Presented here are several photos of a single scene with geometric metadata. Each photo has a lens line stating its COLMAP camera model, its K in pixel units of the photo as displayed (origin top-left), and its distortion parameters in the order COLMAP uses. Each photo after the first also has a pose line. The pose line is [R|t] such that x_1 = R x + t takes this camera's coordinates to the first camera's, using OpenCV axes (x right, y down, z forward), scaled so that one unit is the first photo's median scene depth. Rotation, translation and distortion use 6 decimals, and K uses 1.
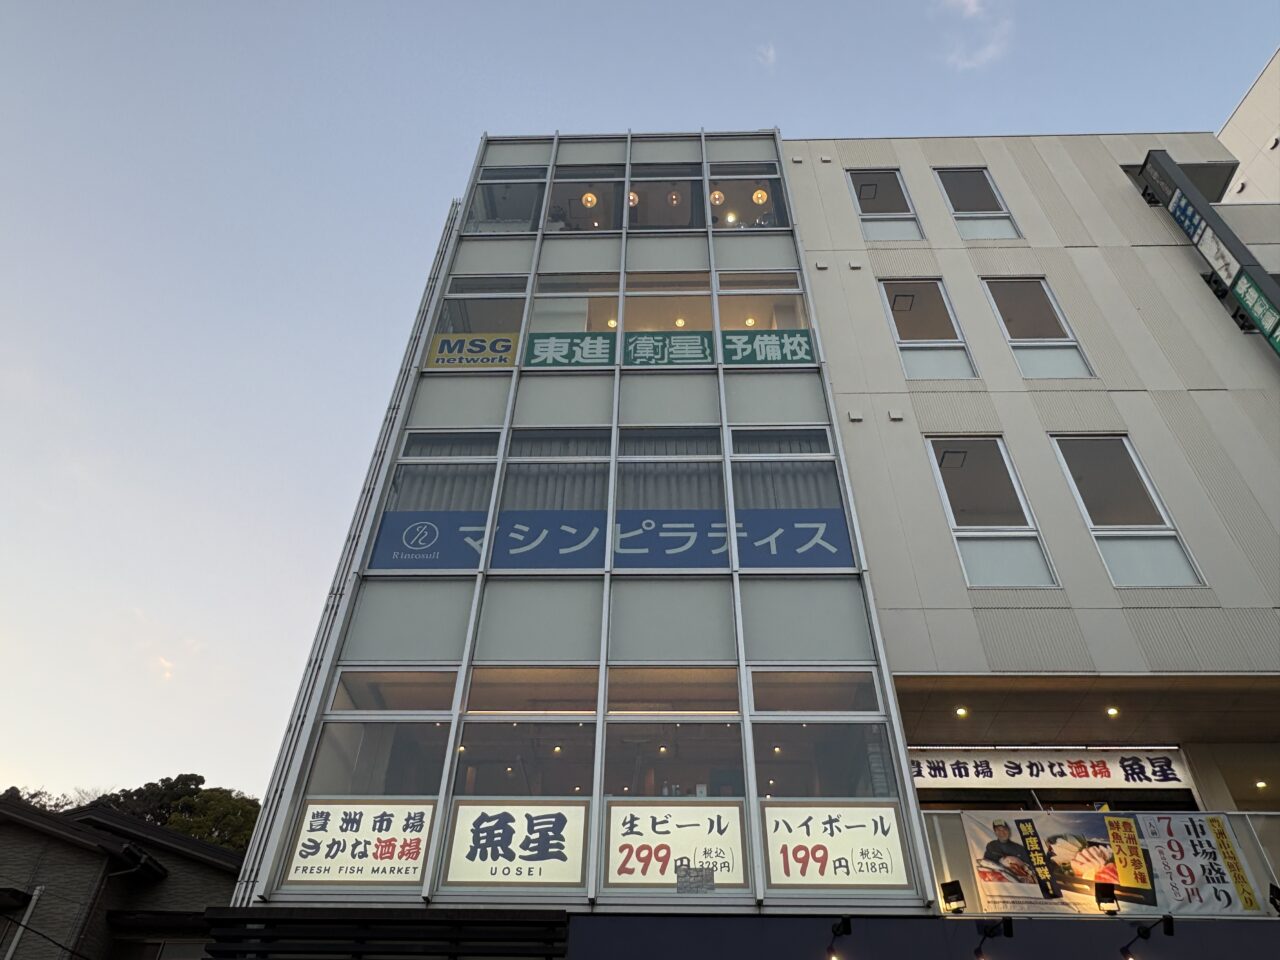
lens RADIAL K [[881.6, 0, 640.4], [0, 881.6, 480.1], [0, 0, 1]] dist [-0.002929, 0.006665]
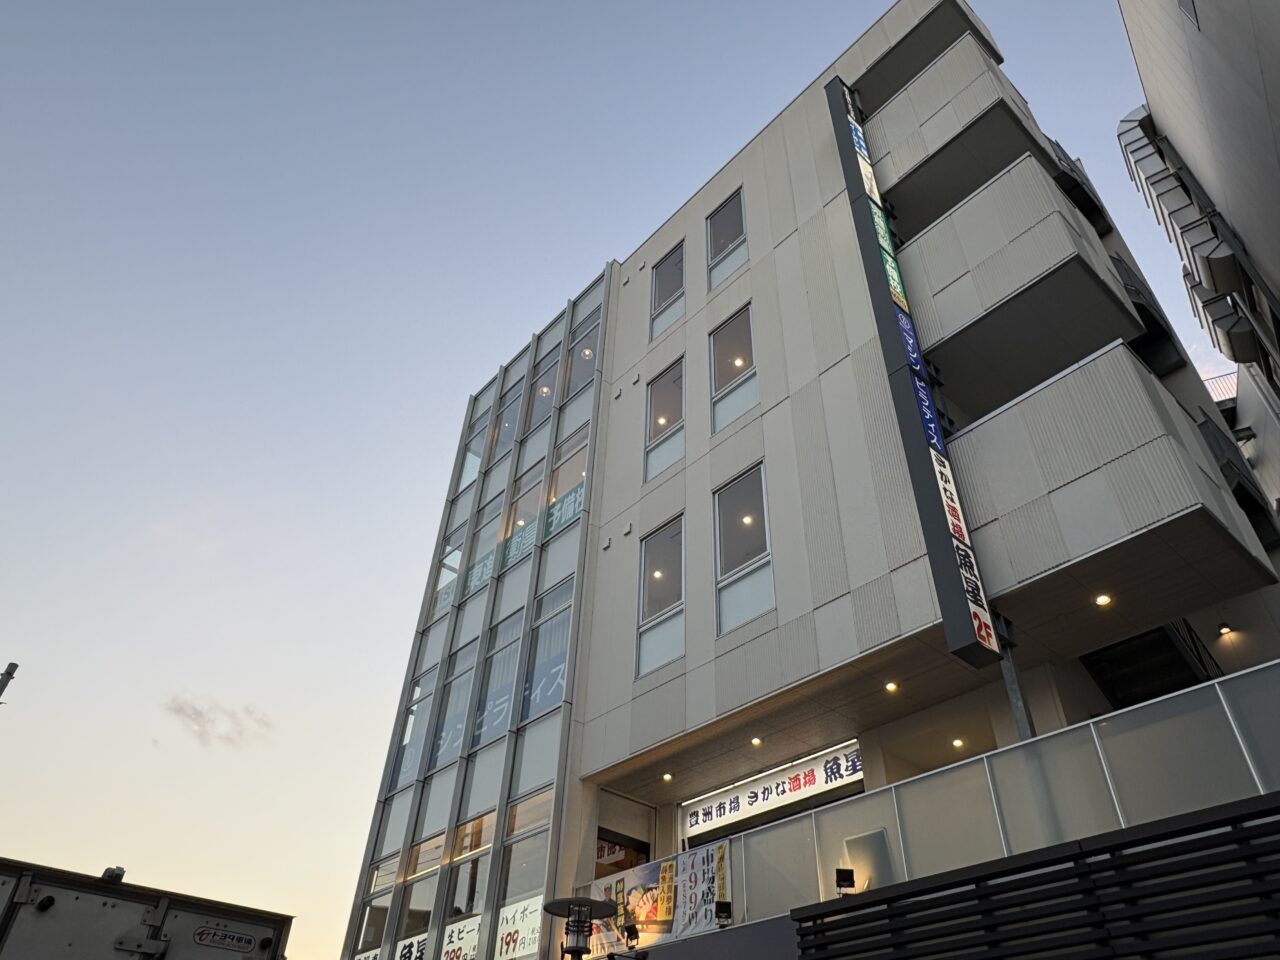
lens RADIAL K [[881.6, 0, 636.2], [0, 881.6, 480.4], [0, 0, 1]] dist [-0.002929, 0.006665]
pose [[0.678382, -0.469917, -0.564779, 1.503682], [0.482862, 0.864539, -0.139340, 0.064160], [0.553752, -0.178185, 0.813393, 0.043341]]
